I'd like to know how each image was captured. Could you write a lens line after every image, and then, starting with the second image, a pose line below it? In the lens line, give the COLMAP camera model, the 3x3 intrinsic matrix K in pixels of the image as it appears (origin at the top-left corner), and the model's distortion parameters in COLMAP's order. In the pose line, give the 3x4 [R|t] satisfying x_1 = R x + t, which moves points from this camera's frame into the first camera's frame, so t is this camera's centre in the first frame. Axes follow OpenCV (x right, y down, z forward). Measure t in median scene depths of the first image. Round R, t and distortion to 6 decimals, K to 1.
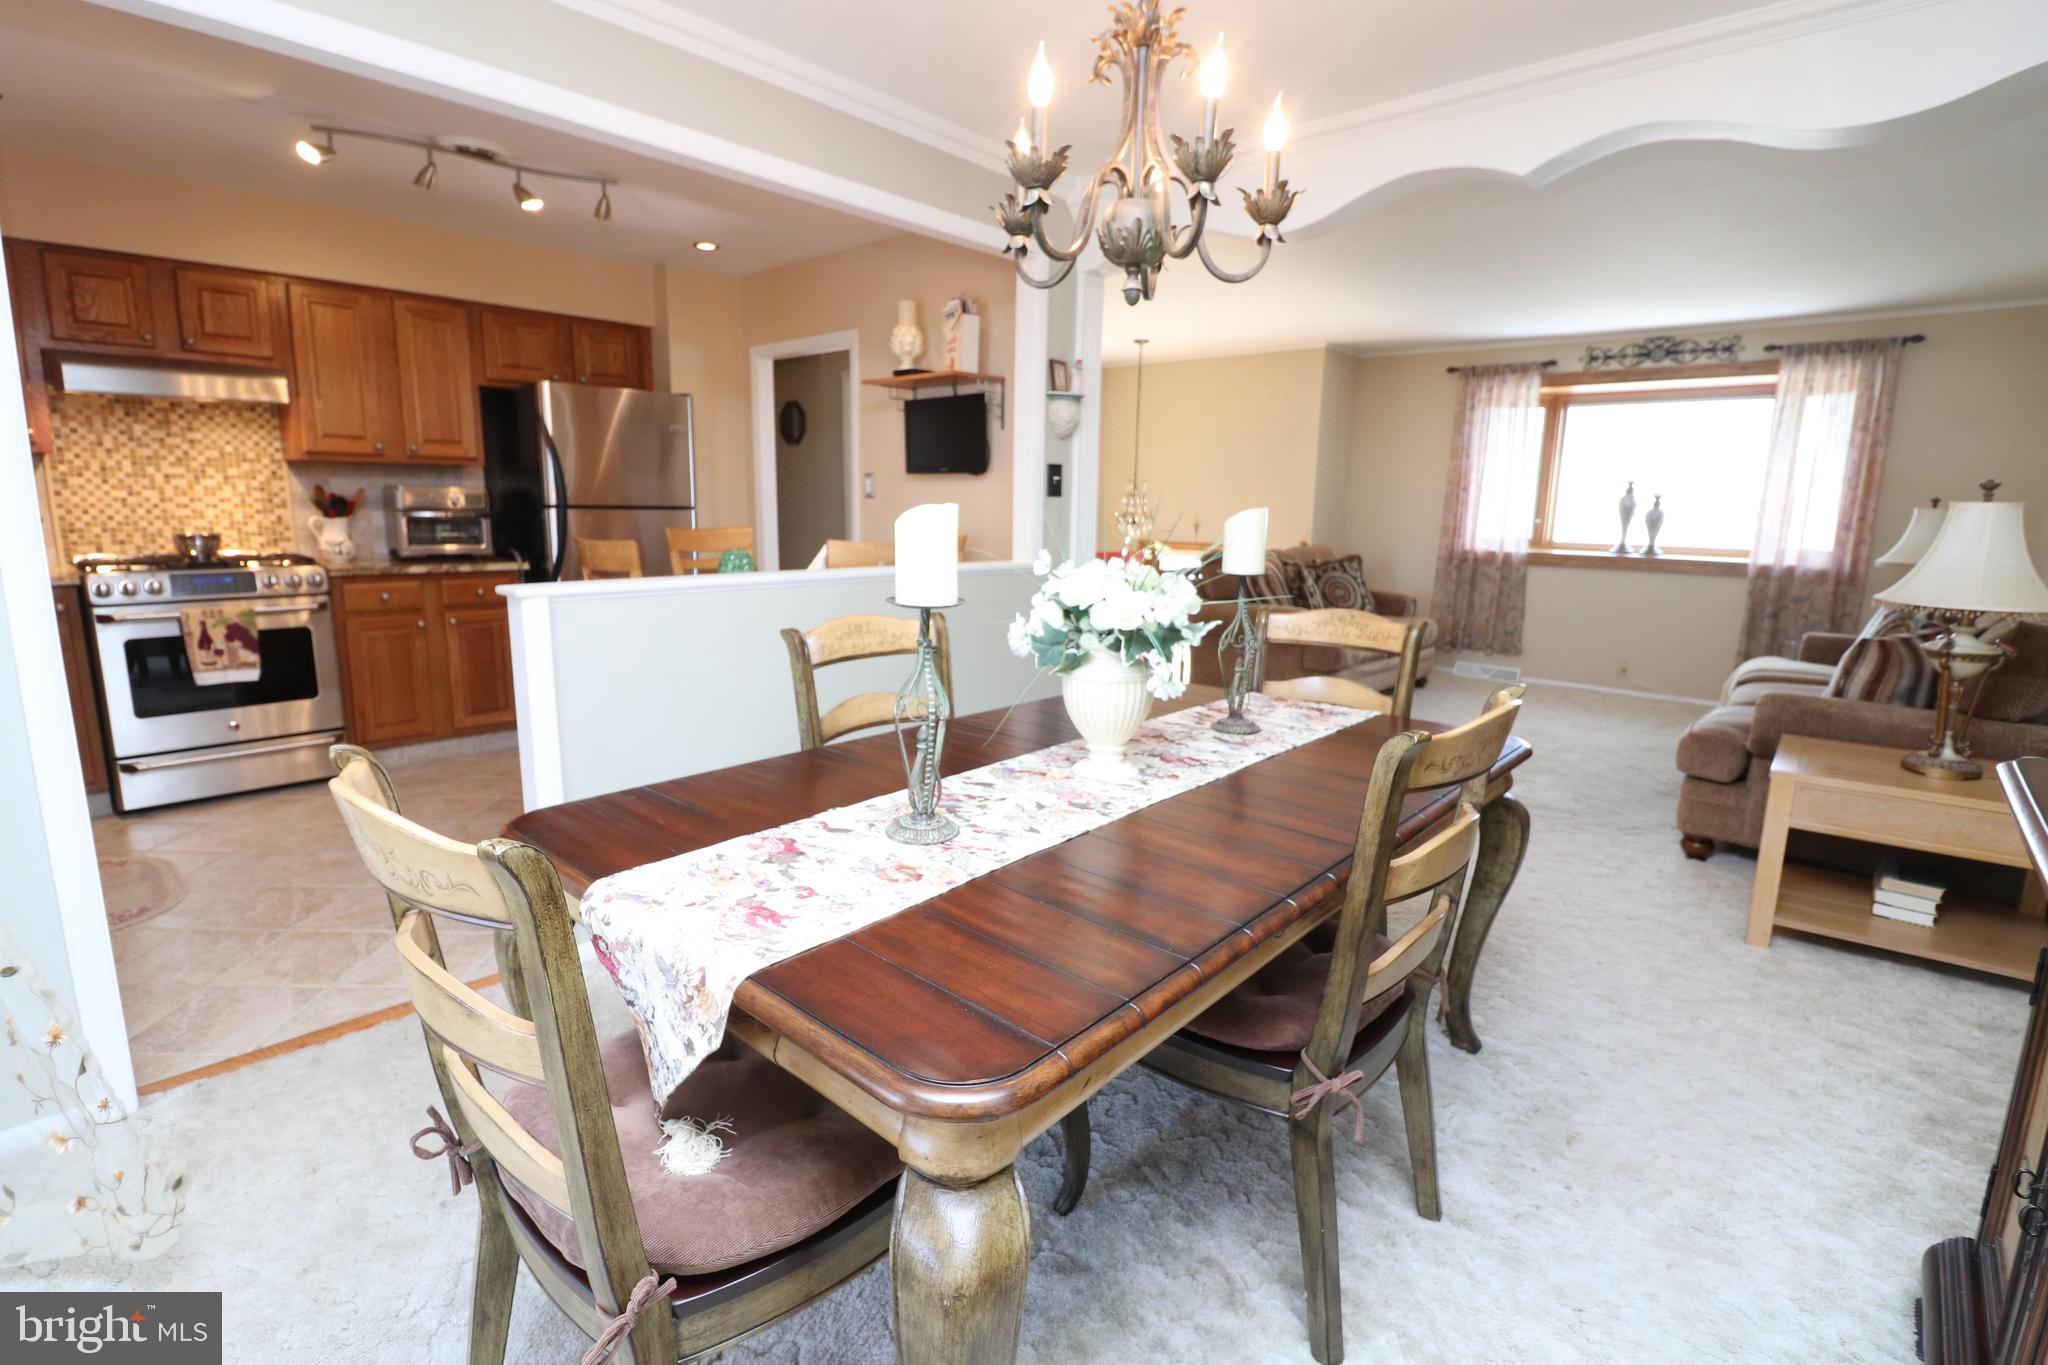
lens RADIAL K [[949.4, 0, 1011.7], [0, 949.4, 679.7], [0, 0, 1]] dist [-0.001674, -0.012103]
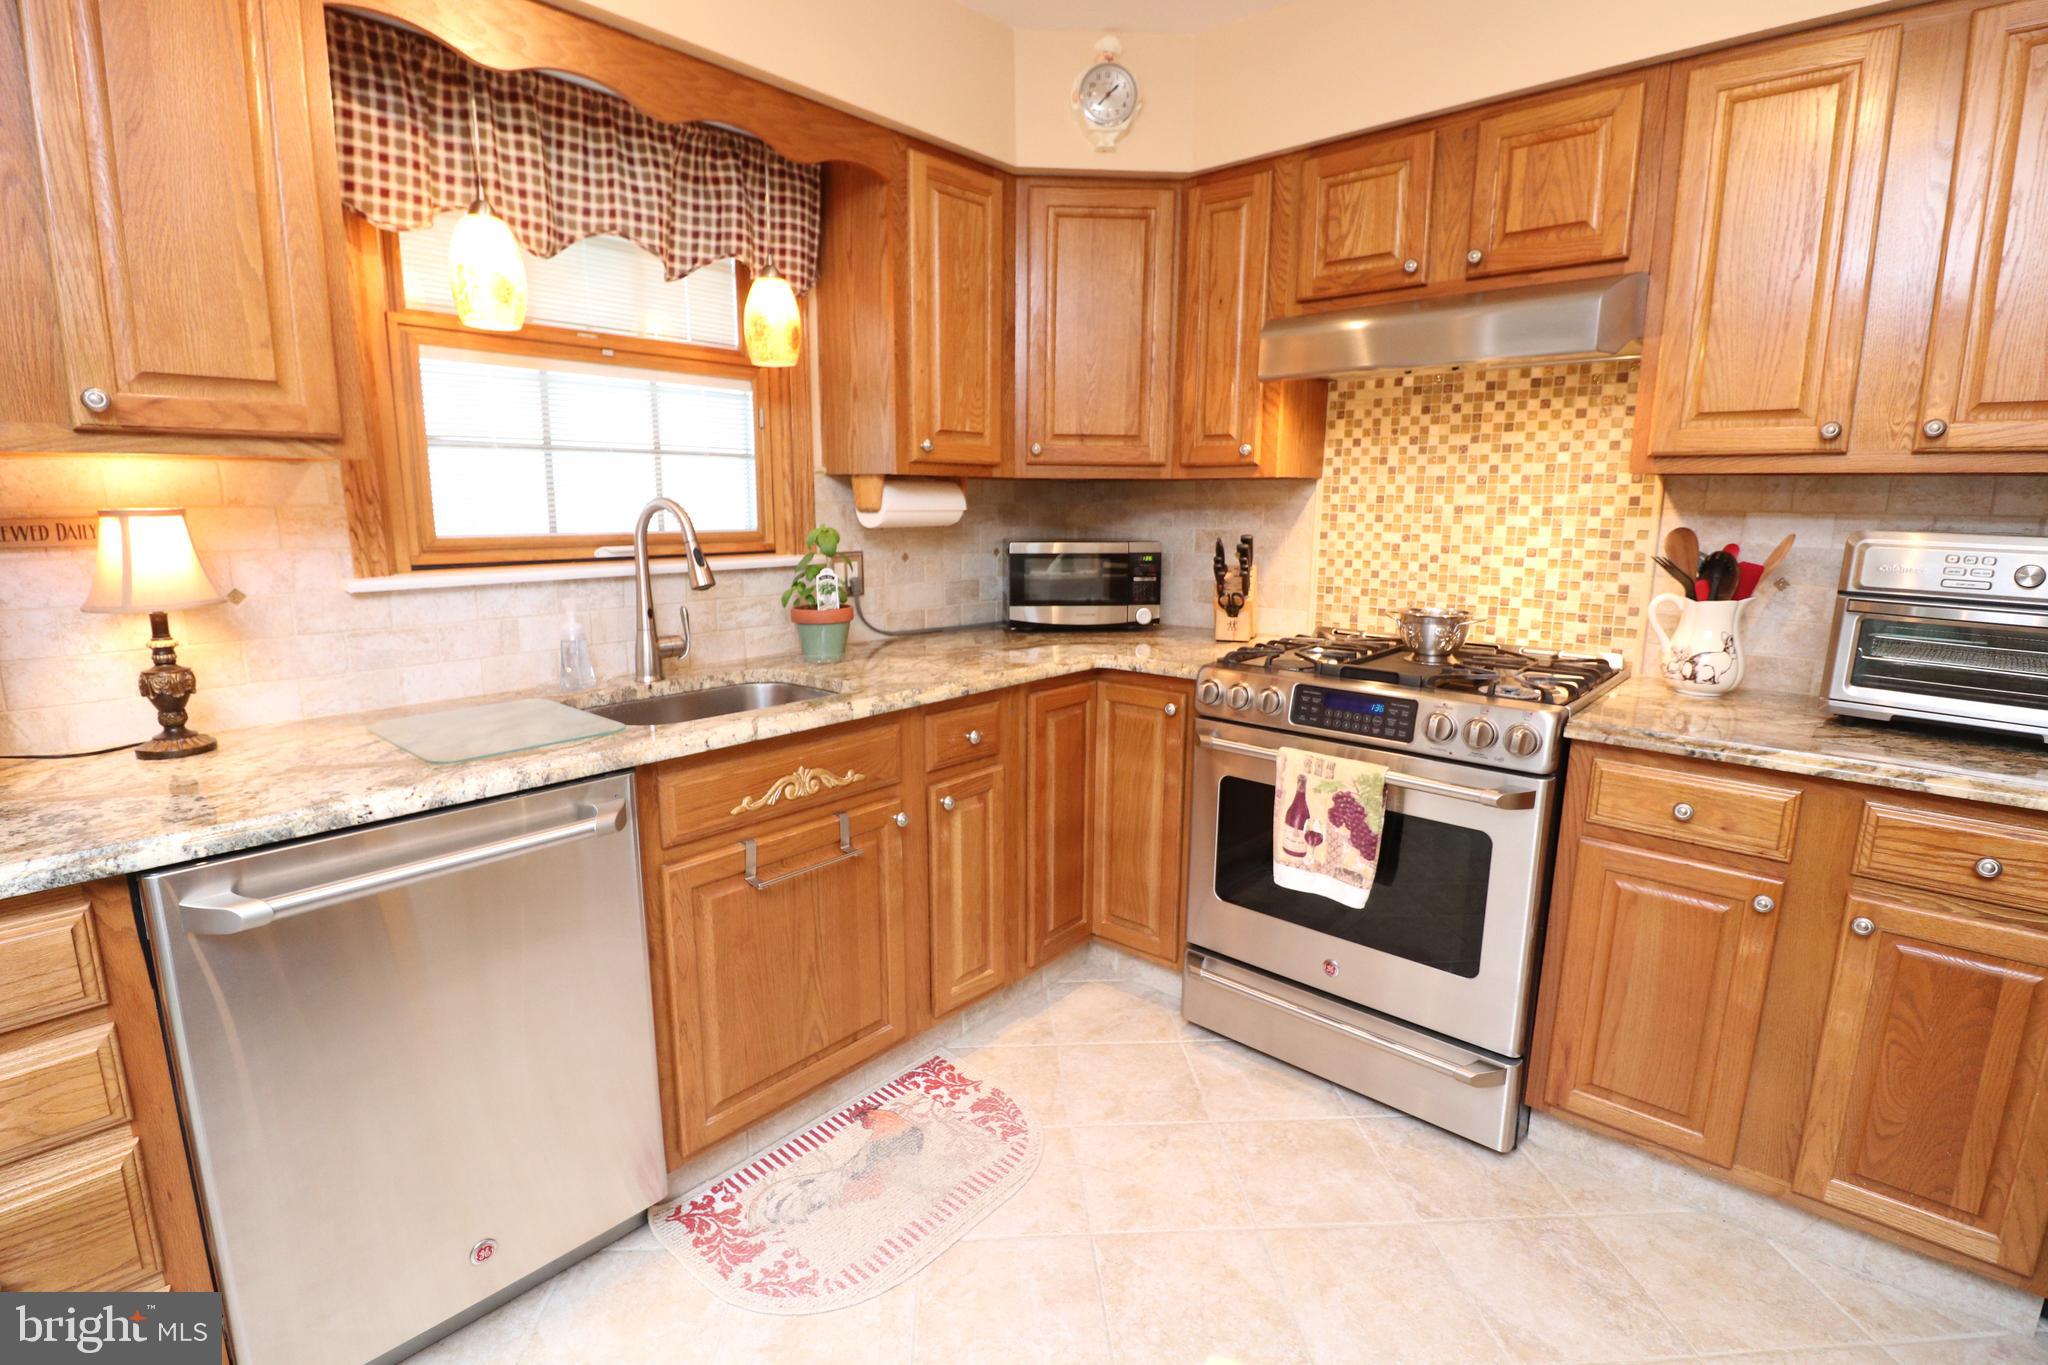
lens RADIAL K [[949.4, 0, 1007.2], [0, 949.4, 676.2], [0, 0, 1]] dist [-0.001674, -0.012103]
pose [[0.010178, 0.162798, -0.986607, -0.288200], [-0.191046, 0.968799, 0.157889, -0.152790], [0.981528, 0.186881, 0.040962, 0.705815]]
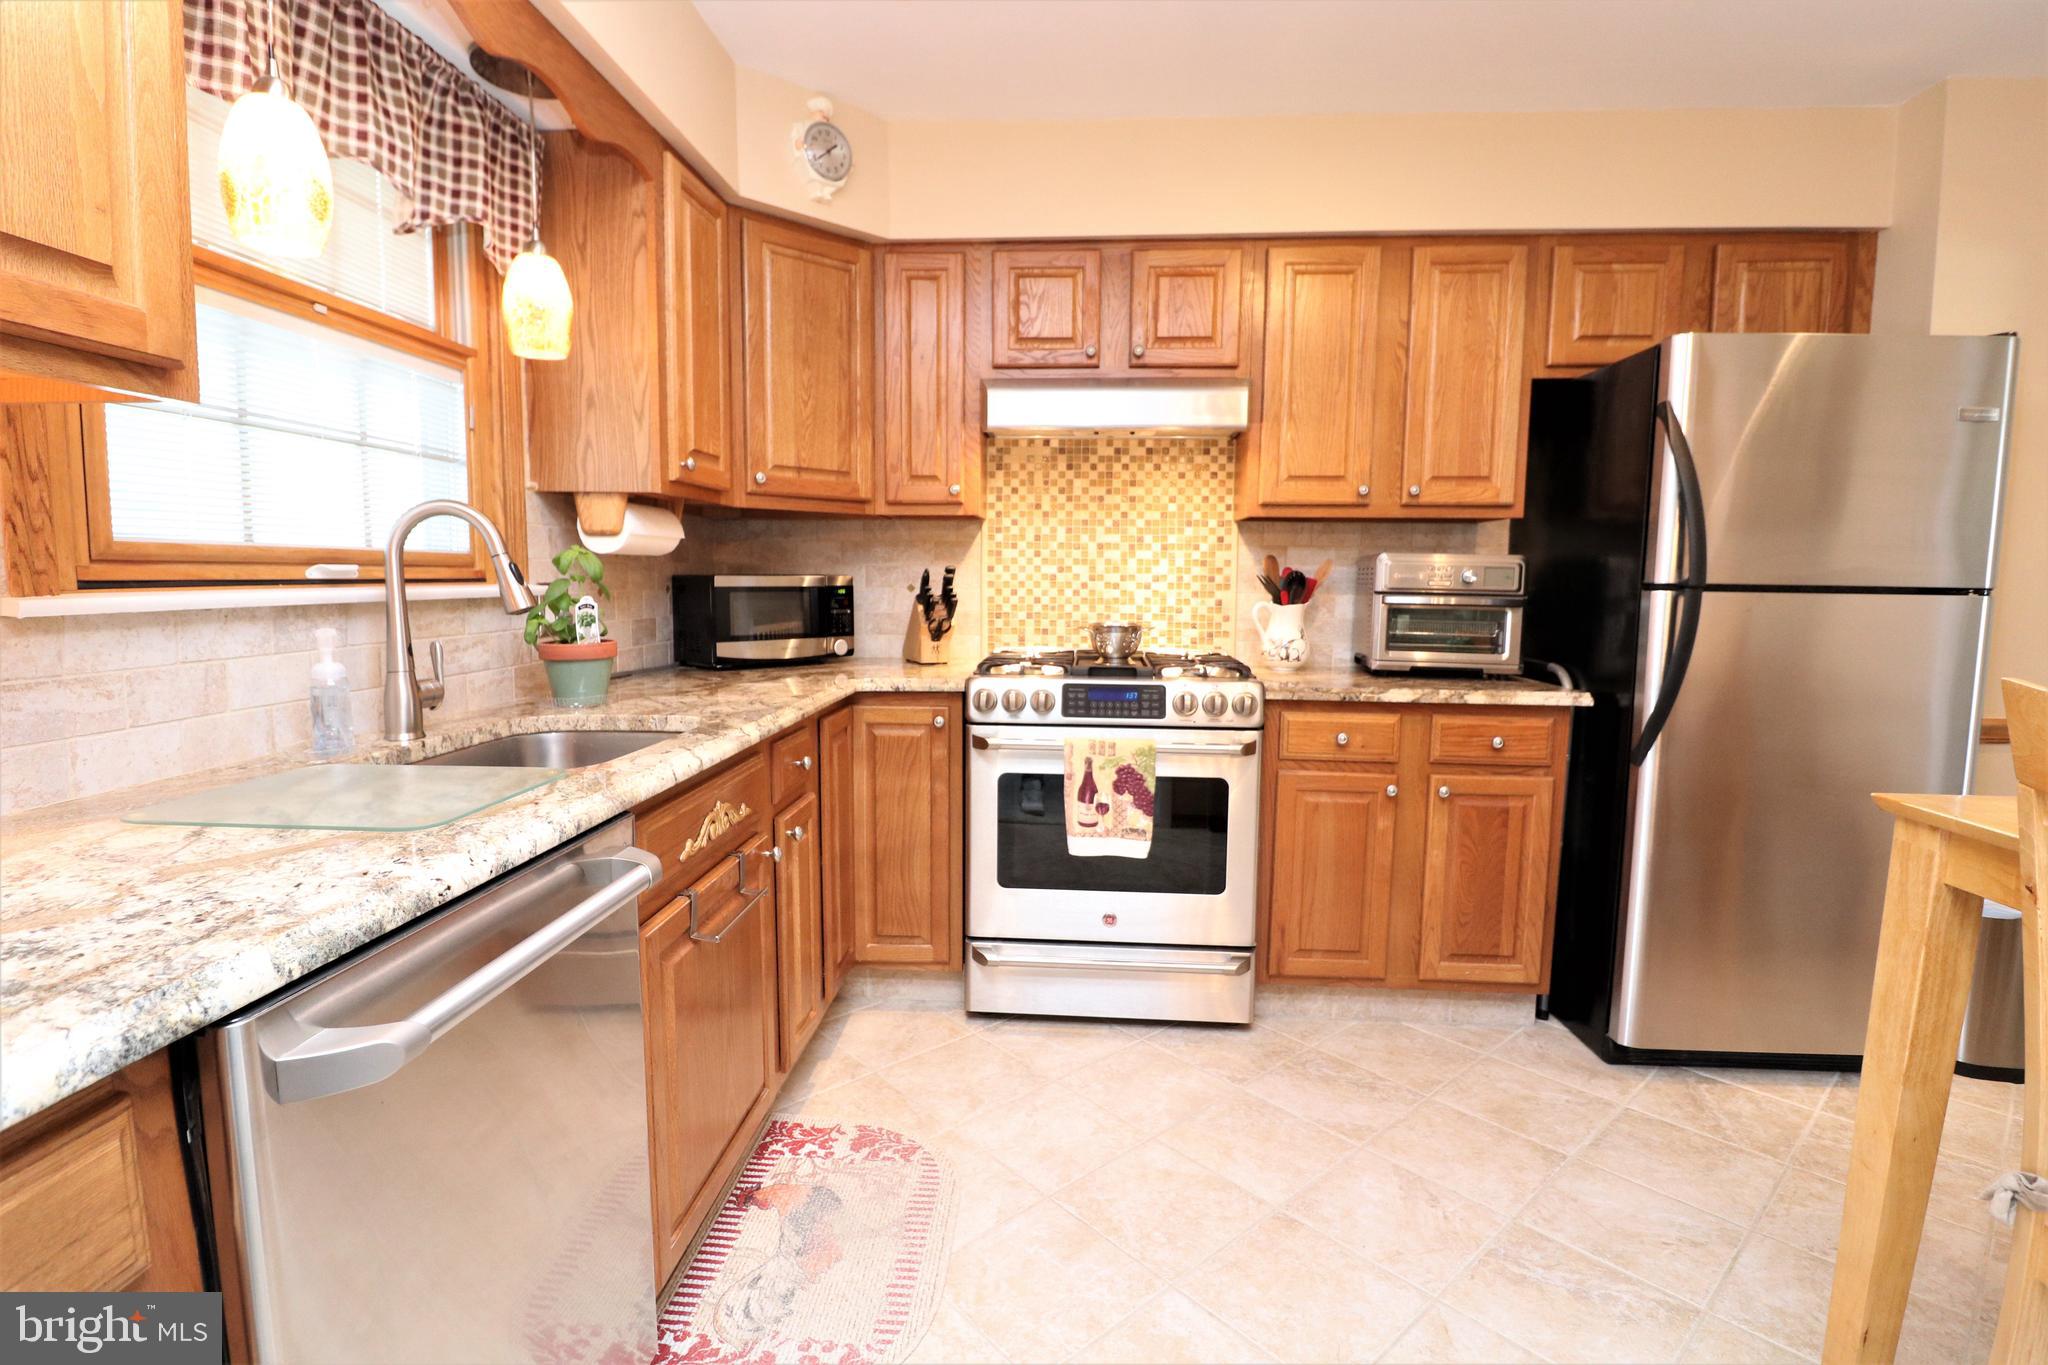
lens RADIAL K [[949.4, 0, 1018.8], [0, 949.4, 672.2], [0, 0, 1]] dist [-0.001674, -0.012103]
pose [[0.624051, 0.064573, -0.778711, -0.337971], [-0.142071, 0.989345, -0.031815, -0.082481], [0.768360, 0.130487, 0.626575, 0.481313]]
